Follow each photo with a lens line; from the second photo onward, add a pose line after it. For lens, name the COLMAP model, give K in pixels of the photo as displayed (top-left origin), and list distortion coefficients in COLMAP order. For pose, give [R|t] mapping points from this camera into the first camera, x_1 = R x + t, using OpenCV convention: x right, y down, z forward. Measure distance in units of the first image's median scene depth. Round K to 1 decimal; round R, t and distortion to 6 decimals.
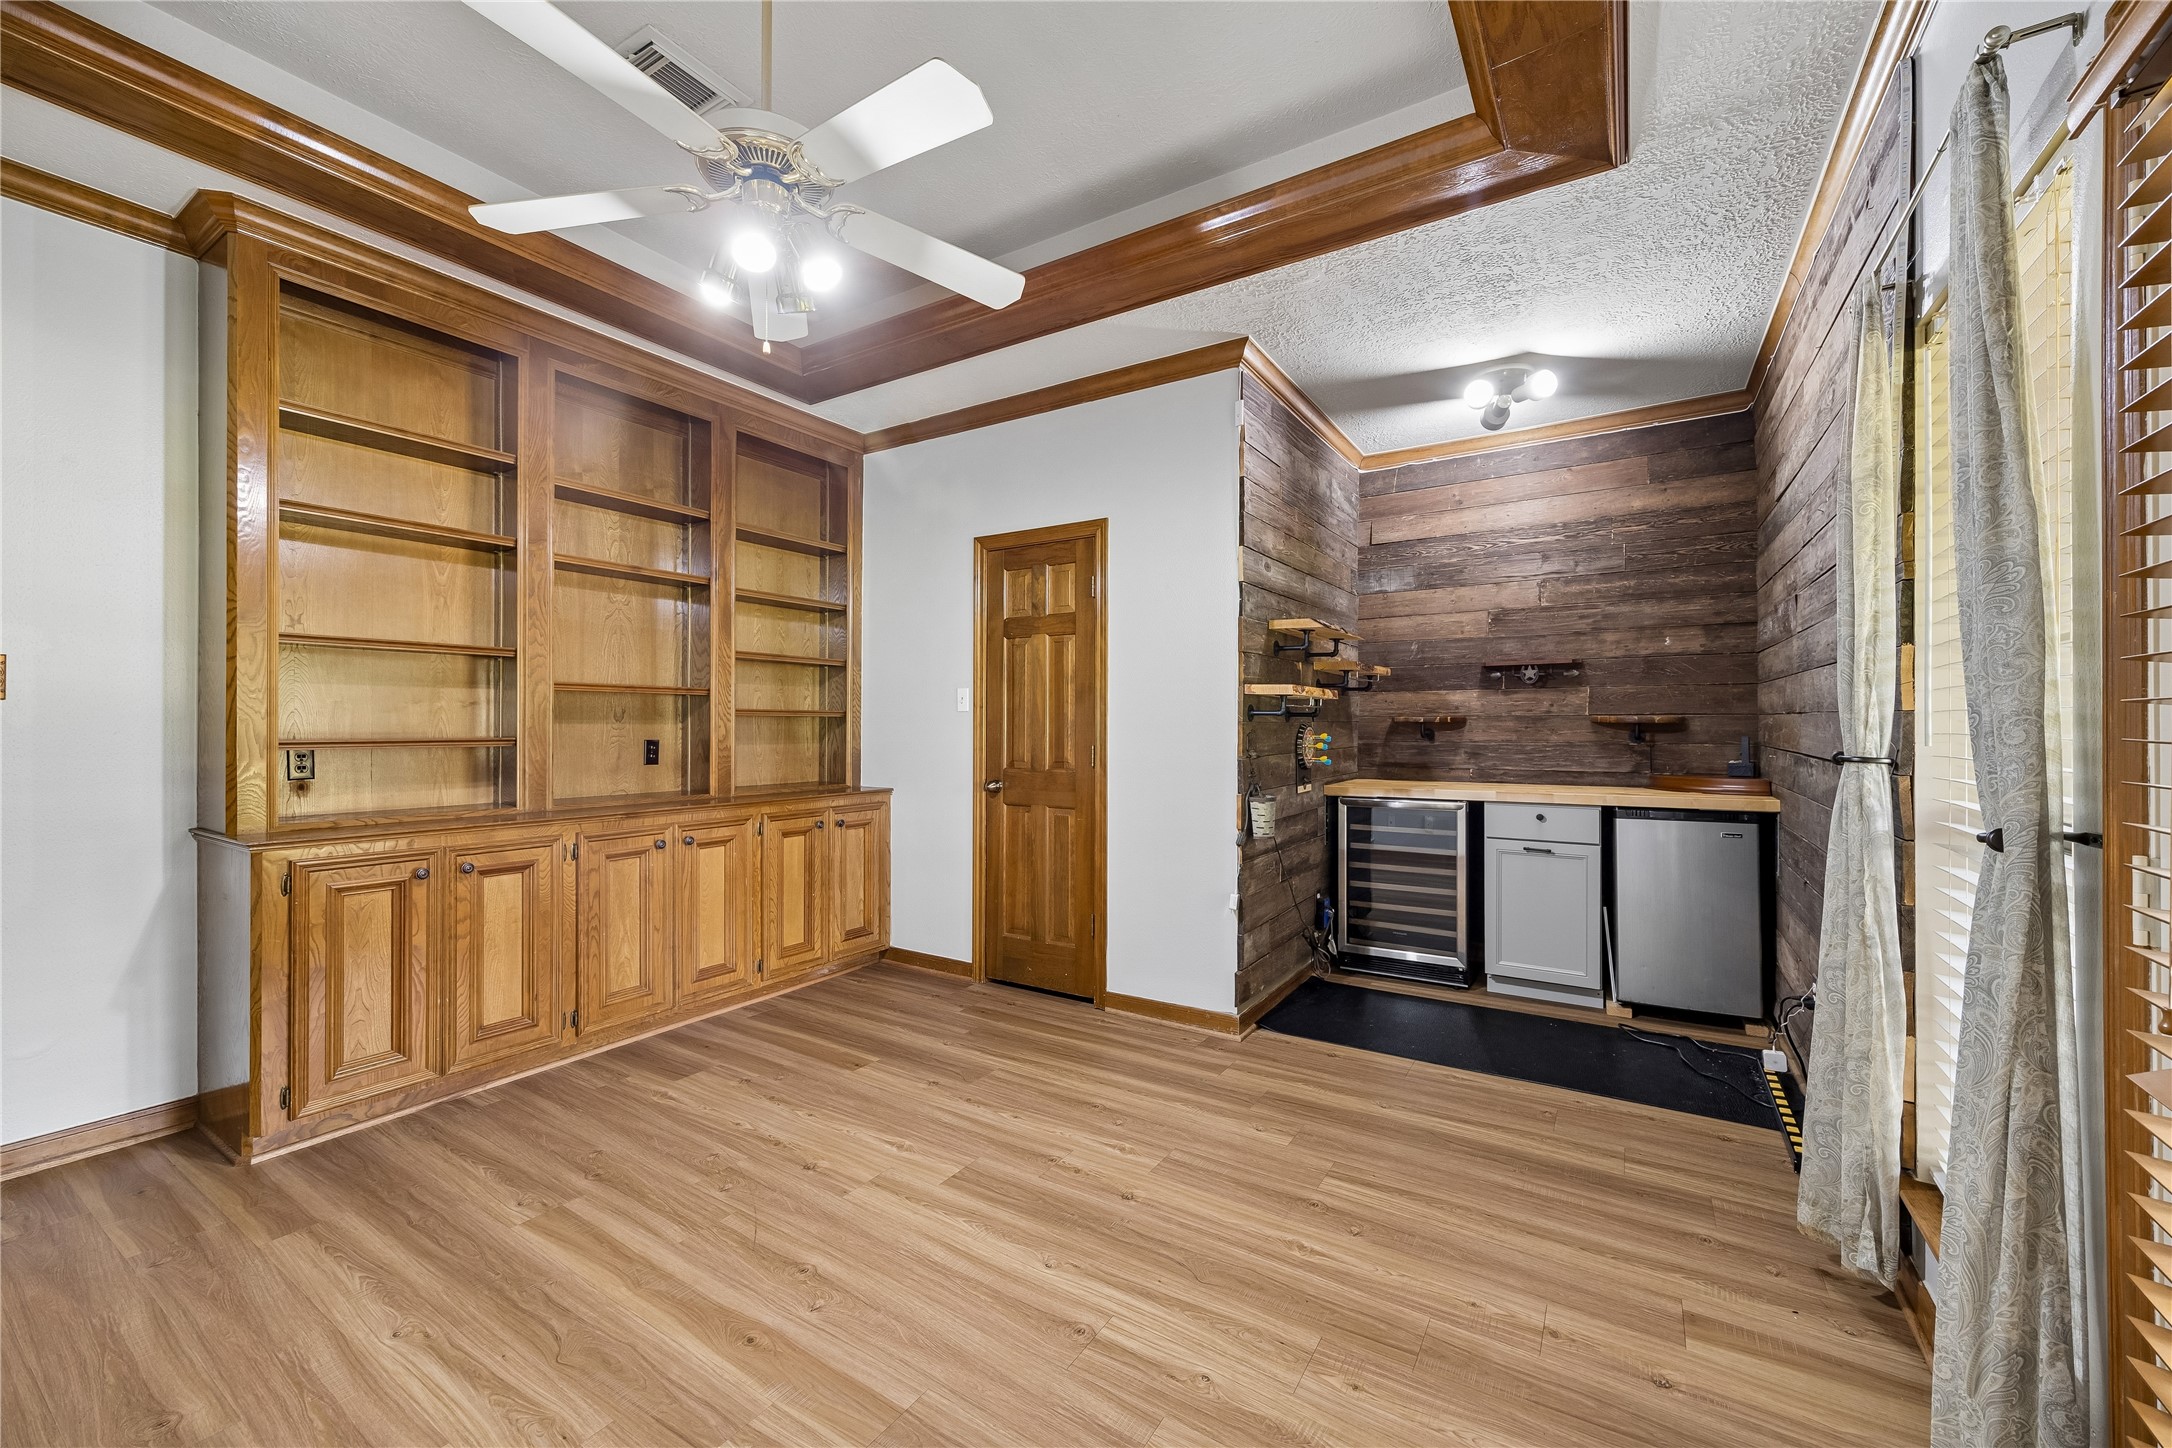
lens RADIAL K [[856.1, 0, 1078.9], [0, 856.1, 726.1], [0, 0, 1]] dist [0.006547, -0.003583]
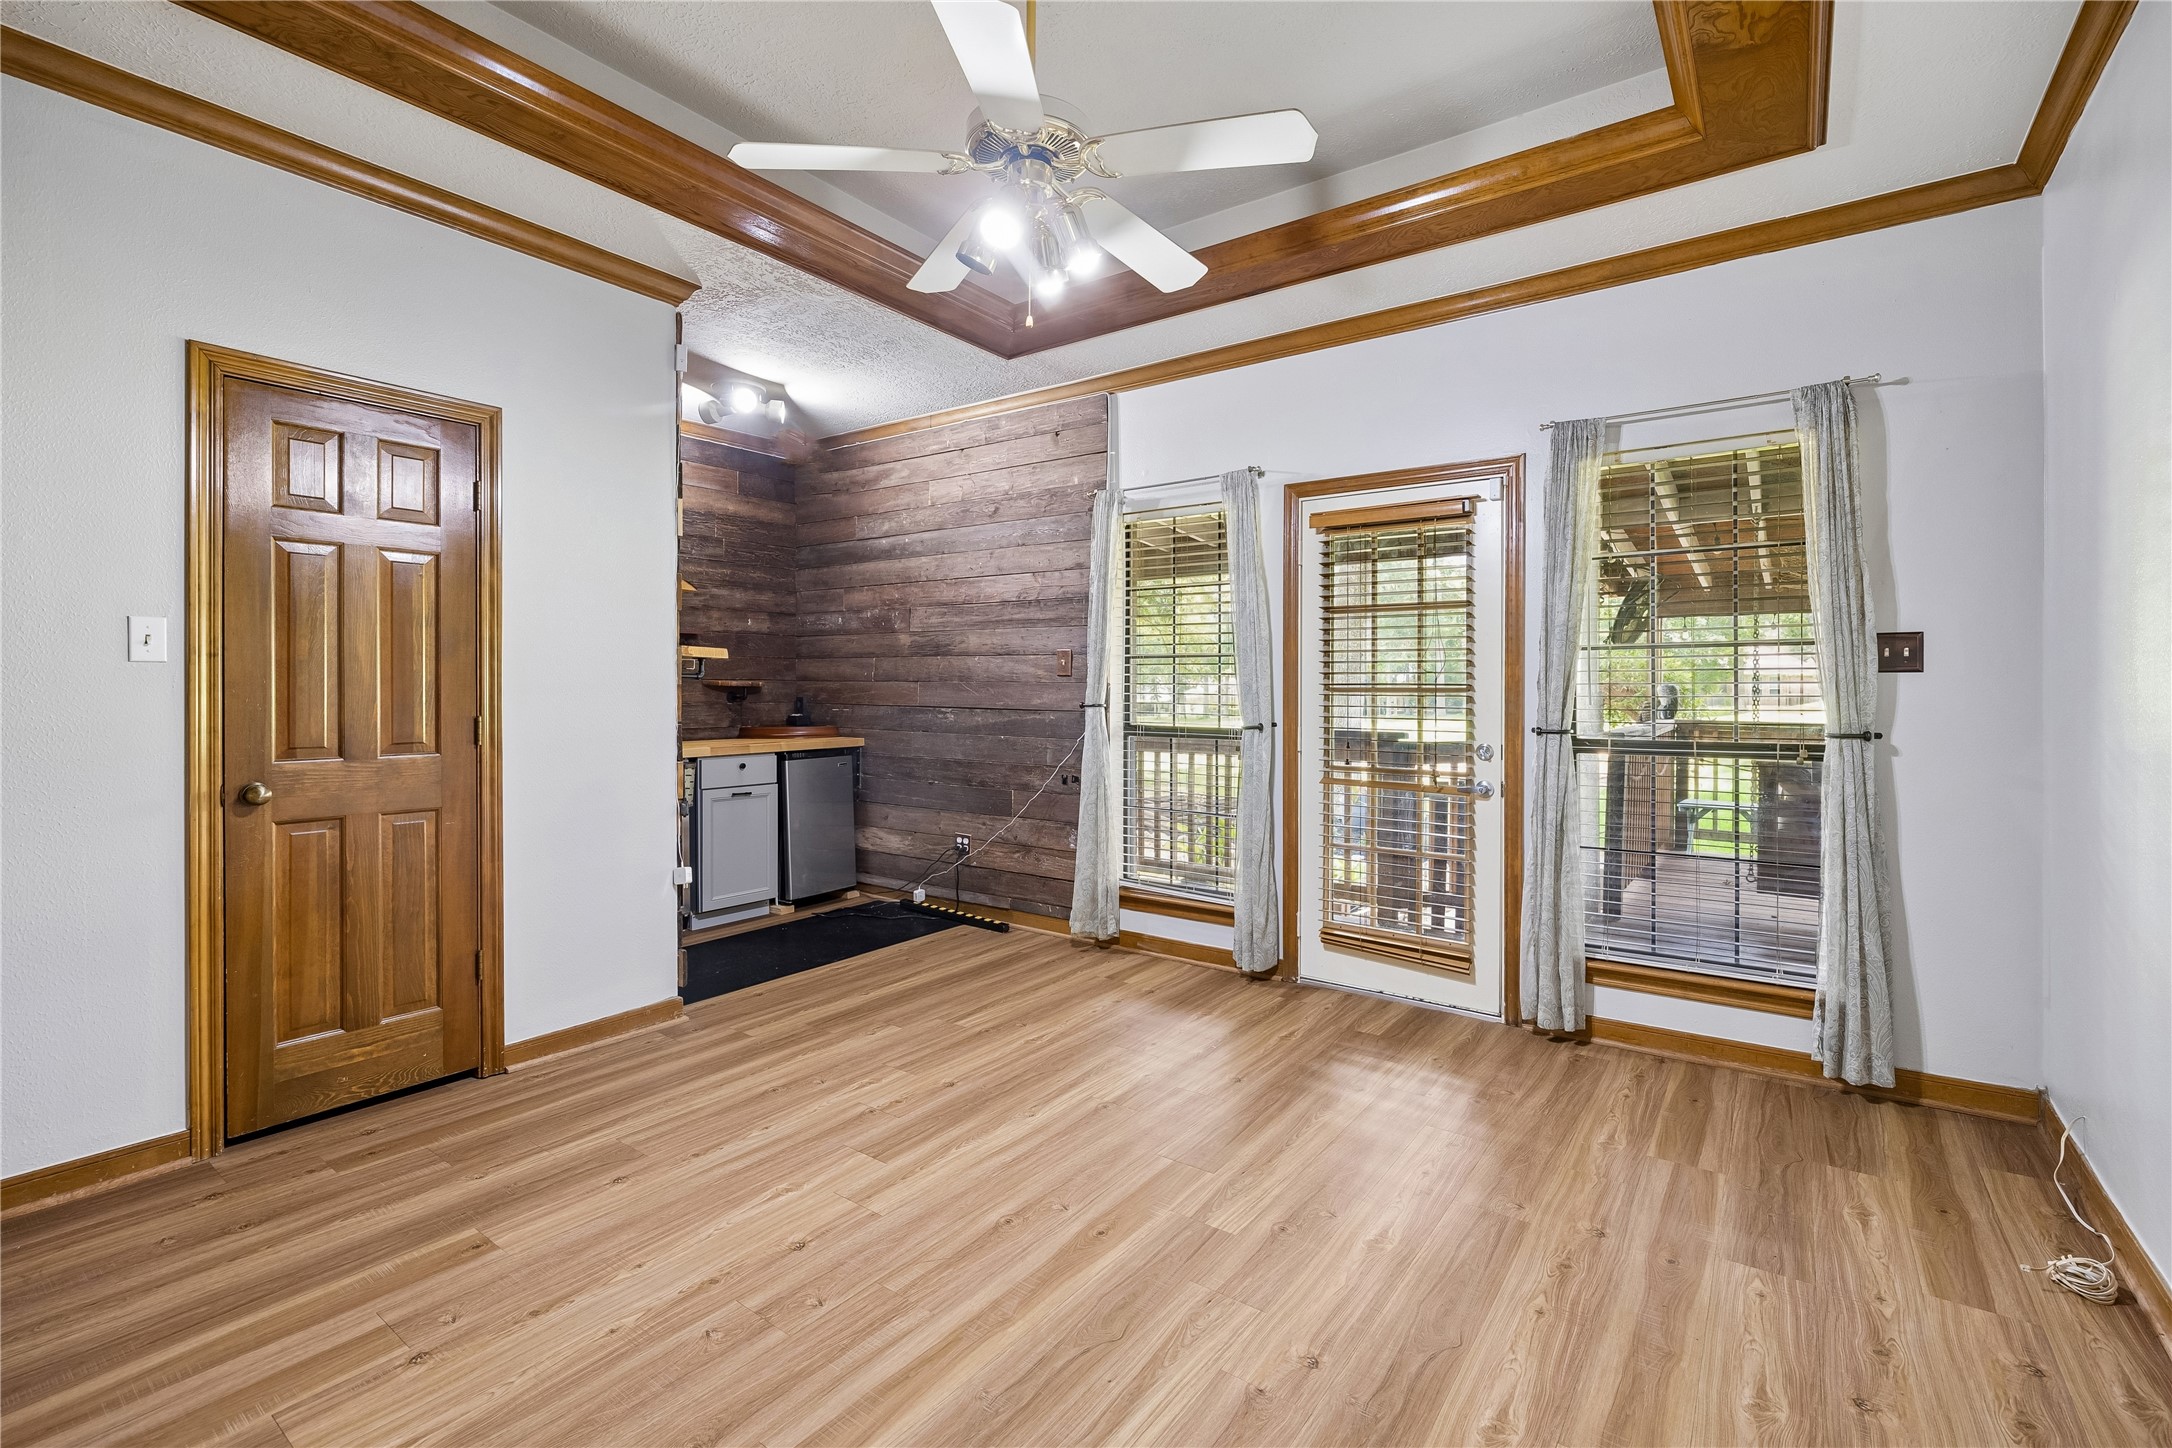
lens RADIAL K [[963.7, 0, 1103.9], [0, 963.7, 700.9], [0, 0, 1]] dist [-0.001321, -0.000090]
pose [[0.048494, -0.013755, 0.998729, -0.909129], [-0.003597, 0.999896, 0.013946, -0.005172], [-0.998817, -0.004269, 0.048440, 0.516075]]
